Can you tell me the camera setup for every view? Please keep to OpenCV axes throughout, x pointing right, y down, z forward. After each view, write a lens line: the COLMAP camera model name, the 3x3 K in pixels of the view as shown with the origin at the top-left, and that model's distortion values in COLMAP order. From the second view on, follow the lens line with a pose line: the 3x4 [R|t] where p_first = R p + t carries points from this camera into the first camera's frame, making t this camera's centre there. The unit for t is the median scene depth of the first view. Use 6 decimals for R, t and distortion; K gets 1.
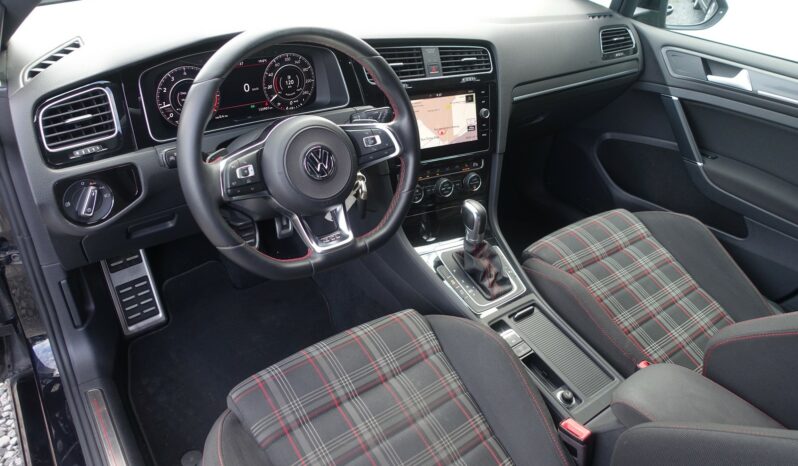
lens RADIAL K [[542.8, 0, 396.8], [0, 542.8, 231.1], [0, 0, 1]] dist [-0.012656, 0.012552]
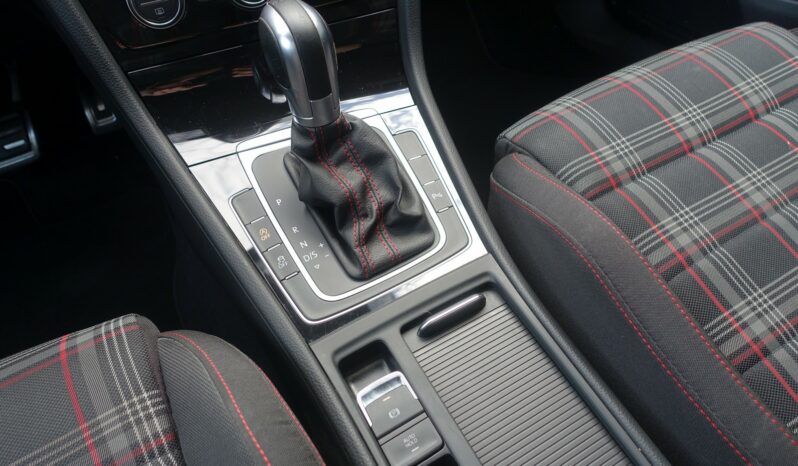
lens RADIAL K [[542.8, 0, 403.8], [0, 542.8, 224.4], [0, 0, 1]] dist [-0.012656, 0.012552]
pose [[0.983945, -0.025142, -0.176691, 0.265086], [0.060483, 0.978416, 0.197594, 0.018053], [0.167909, -0.205109, 0.964229, 0.648433]]
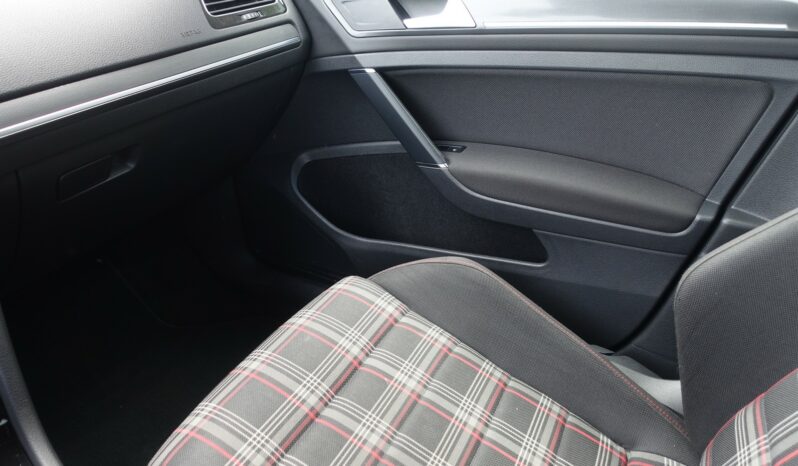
lens RADIAL K [[542.8, 0, 402.1], [0, 542.8, 233.4], [0, 0, 1]] dist [-0.012656, 0.012552]
pose [[0.893336, -0.306843, 0.328326, 0.376312], [0.326025, 0.945354, -0.003578, -0.082535], [-0.309286, 0.110239, 0.944558, 0.573880]]
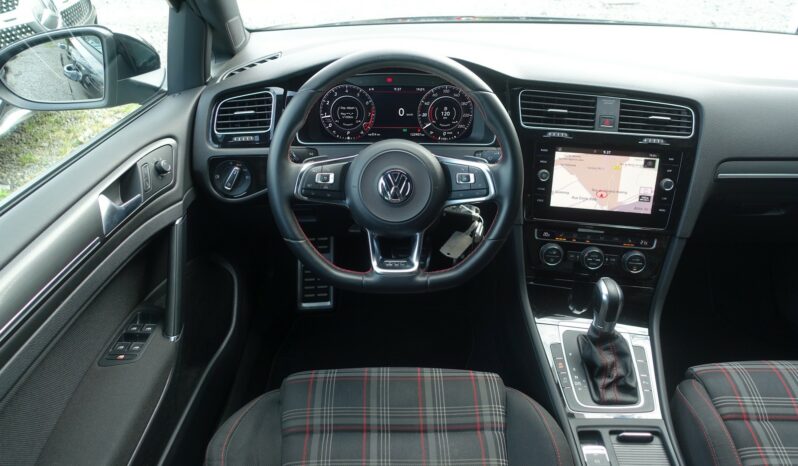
lens RADIAL K [[542.8, 0, 402.6], [0, 542.8, 231.5], [0, 0, 1]] dist [-0.012656, 0.012552]
pose [[0.808015, 0.242438, -0.536969, 0.306865], [-0.289136, 0.957284, -0.002876, -0.032938], [0.513334, 0.157581, 0.843597, 0.121795]]
